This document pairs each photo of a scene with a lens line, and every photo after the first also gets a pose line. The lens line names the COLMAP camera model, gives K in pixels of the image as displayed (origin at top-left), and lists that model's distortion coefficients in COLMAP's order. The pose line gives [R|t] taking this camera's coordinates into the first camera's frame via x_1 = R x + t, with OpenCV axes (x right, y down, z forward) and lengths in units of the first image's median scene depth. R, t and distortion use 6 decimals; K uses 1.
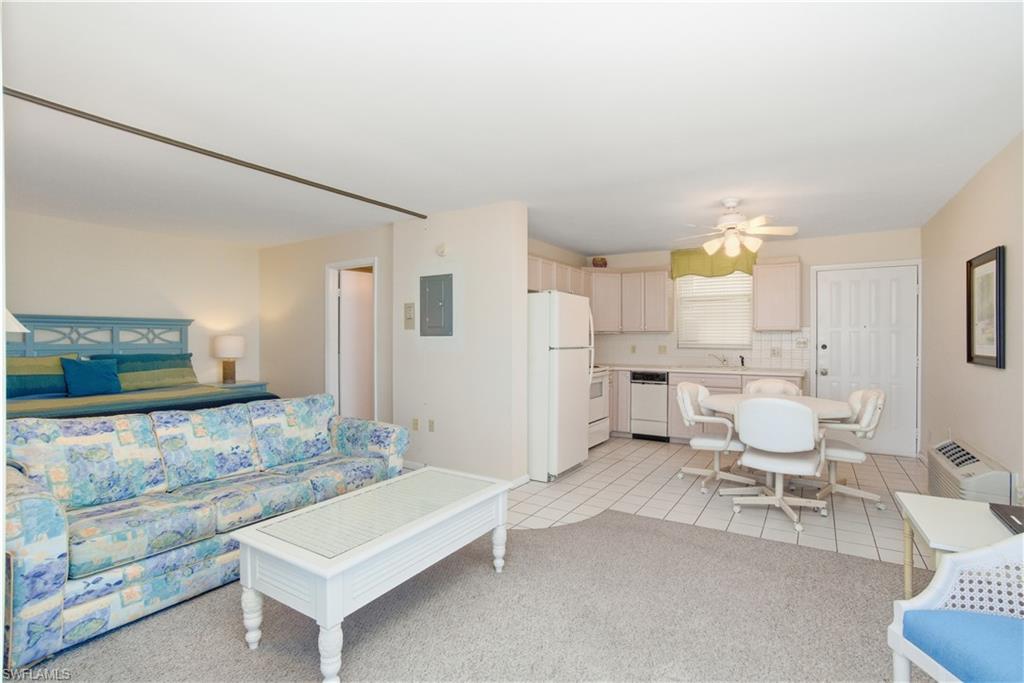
lens RADIAL K [[504.5, 0, 507.1], [0, 504.5, 341.3], [0, 0, 1]] dist [-0.071593, 0.043617]
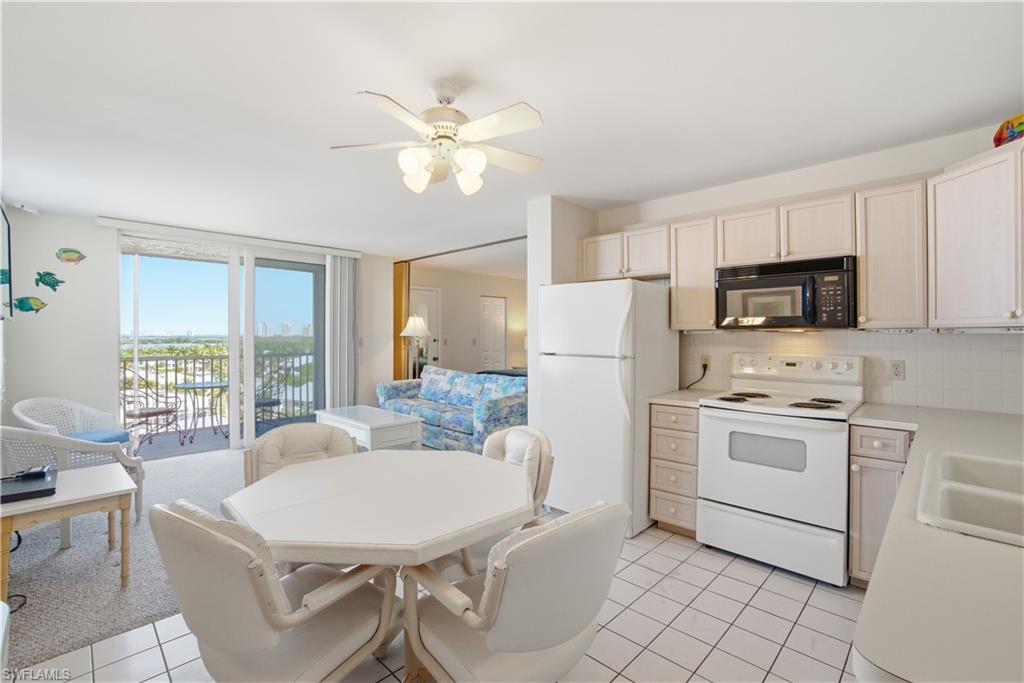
lens RADIAL K [[456.5, 0, 510.8], [0, 456.5, 336.3], [0, 0, 1]] dist [-0.080089, 0.029558]
pose [[-0.208837, 0.001037, -0.977950, 0.762254], [-0.012186, 0.999919, 0.003663, -0.015597], [0.977874, 0.012683, -0.208808, 0.991778]]
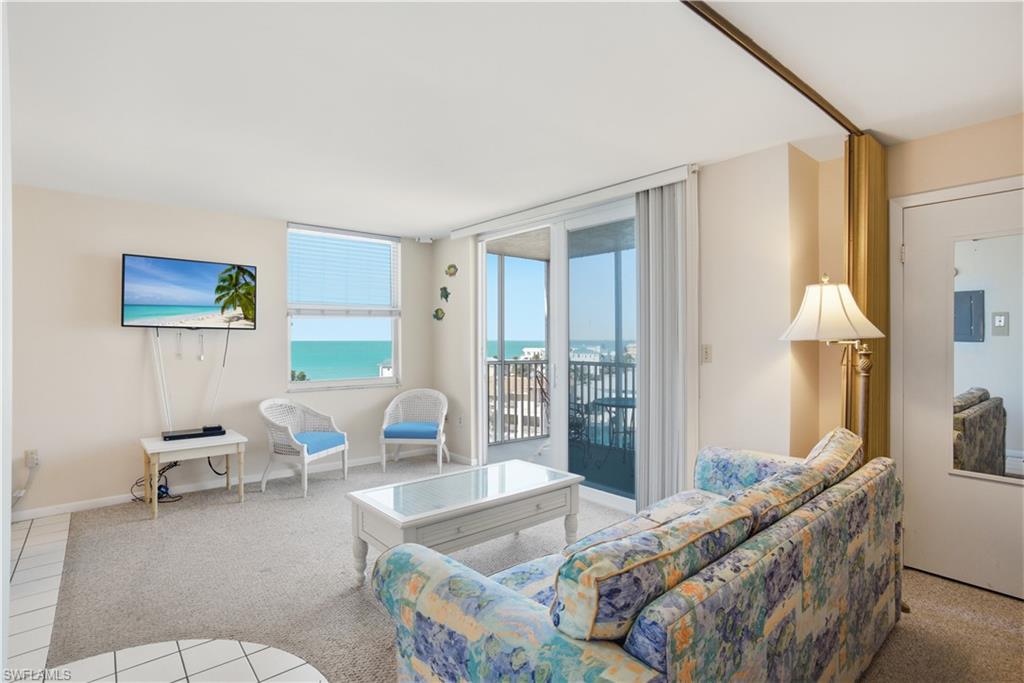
lens RADIAL K [[505.0, 0, 530.5], [0, 505.0, 338.5], [0, 0, 1]] dist [-0.047570, 0.000663]
pose [[-0.964709, 0.003982, 0.263289, -0.334195], [0.006950, 0.999922, 0.010341, -0.014787], [-0.263228, 0.011806, -0.964661, 1.035584]]
